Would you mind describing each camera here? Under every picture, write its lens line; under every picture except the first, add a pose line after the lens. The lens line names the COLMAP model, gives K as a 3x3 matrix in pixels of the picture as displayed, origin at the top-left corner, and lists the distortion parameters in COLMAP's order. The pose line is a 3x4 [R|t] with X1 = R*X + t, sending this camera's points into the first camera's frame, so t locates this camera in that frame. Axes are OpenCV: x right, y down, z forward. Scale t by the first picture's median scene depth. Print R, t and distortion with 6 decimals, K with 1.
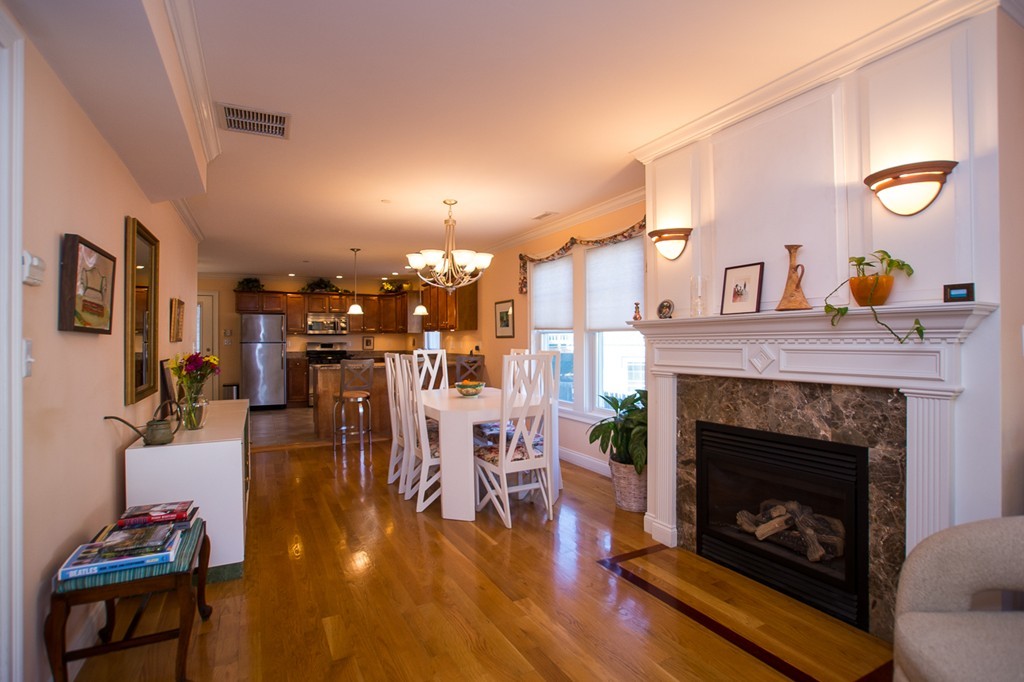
lens RADIAL K [[505.6, 0, 507.8], [0, 505.6, 338.5], [0, 0, 1]] dist [-0.026005, 0.006405]
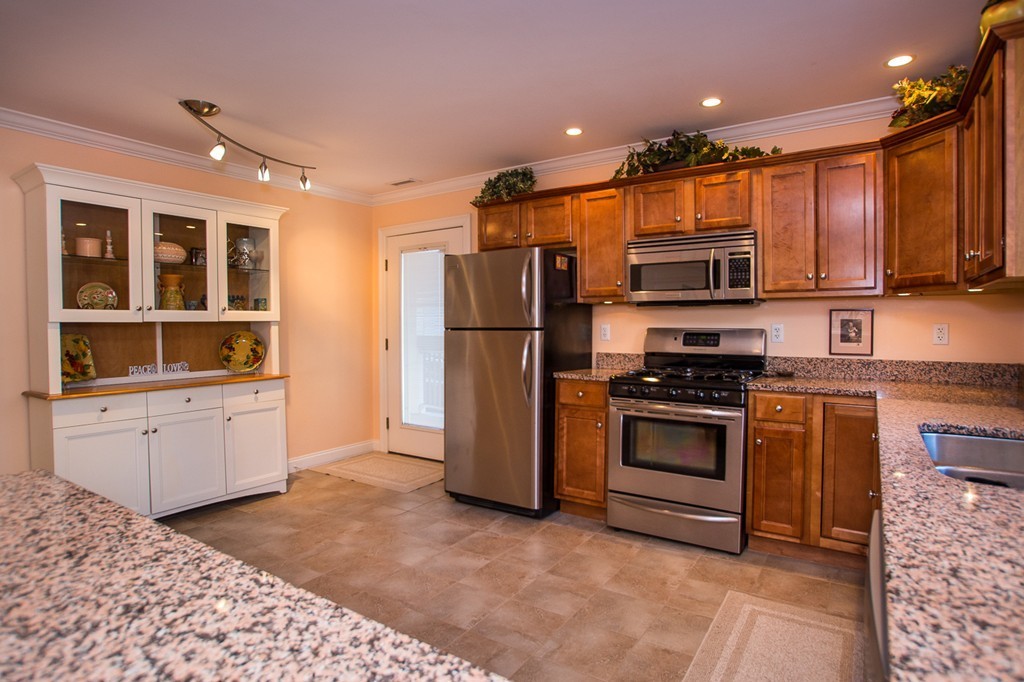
lens RADIAL K [[544.7, 0, 512.7], [0, 544.7, 335.2], [0, 0, 1]] dist [-0.046072, 0.011178]
pose [[0.528936, 0.014170, -0.848543, -0.444691], [0.002729, 0.999827, 0.018398, 0.017842], [0.848657, -0.012047, 0.528806, 2.464100]]
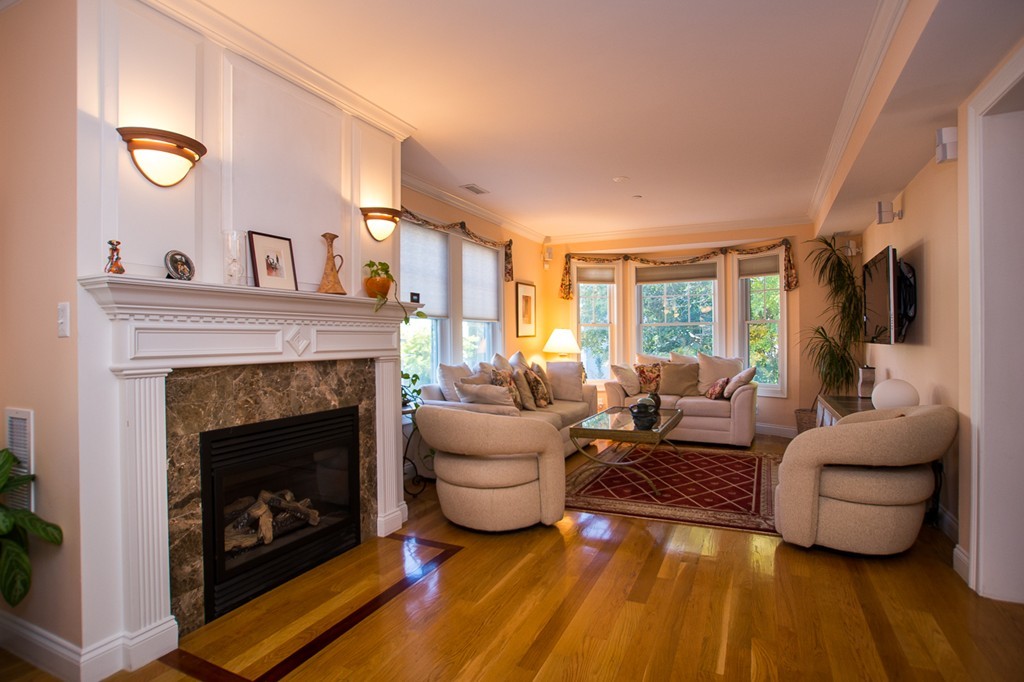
lens RADIAL K [[544.7, 0, 513.5], [0, 544.7, 339.9], [0, 0, 1]] dist [-0.046072, 0.011178]
pose [[-0.614883, 0.011447, 0.788535, -0.474143], [0.008284, 0.999933, -0.008056, 0.043591], [-0.788575, 0.001579, -0.614937, 1.110533]]
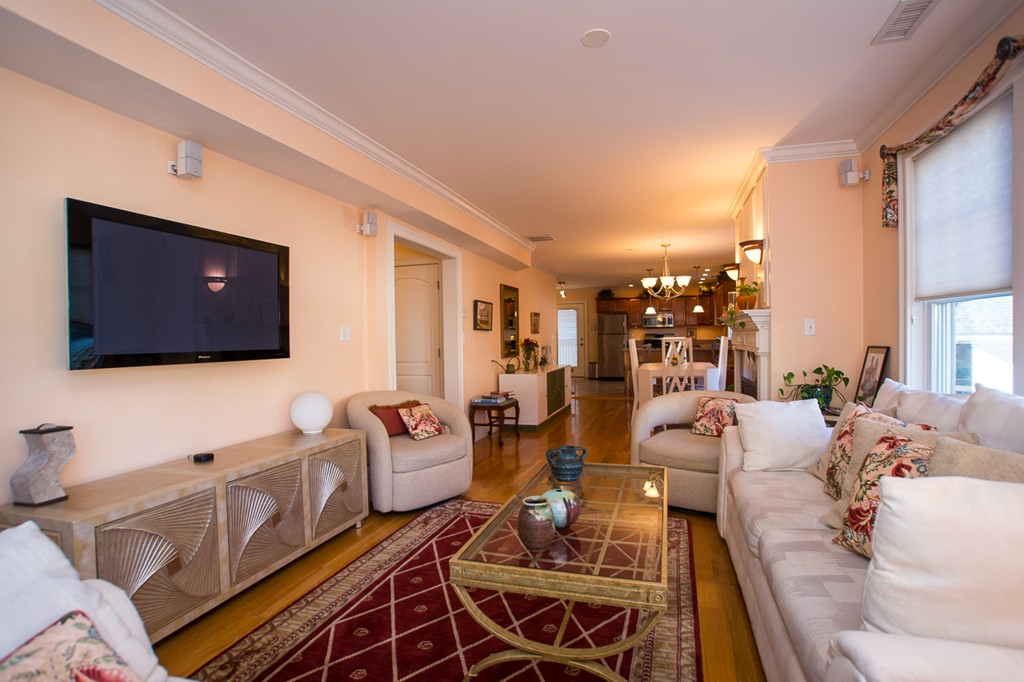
lens RADIAL K [[507.2, 0, 505.6], [0, 507.2, 342.7], [0, 0, 1]] dist [-0.048391, 0.012331]
pose [[0.705311, 0.006568, -0.708868, 1.024491], [0.010699, 0.999745, 0.019908, 0.003393], [0.708817, -0.021626, 0.705061, -0.767149]]
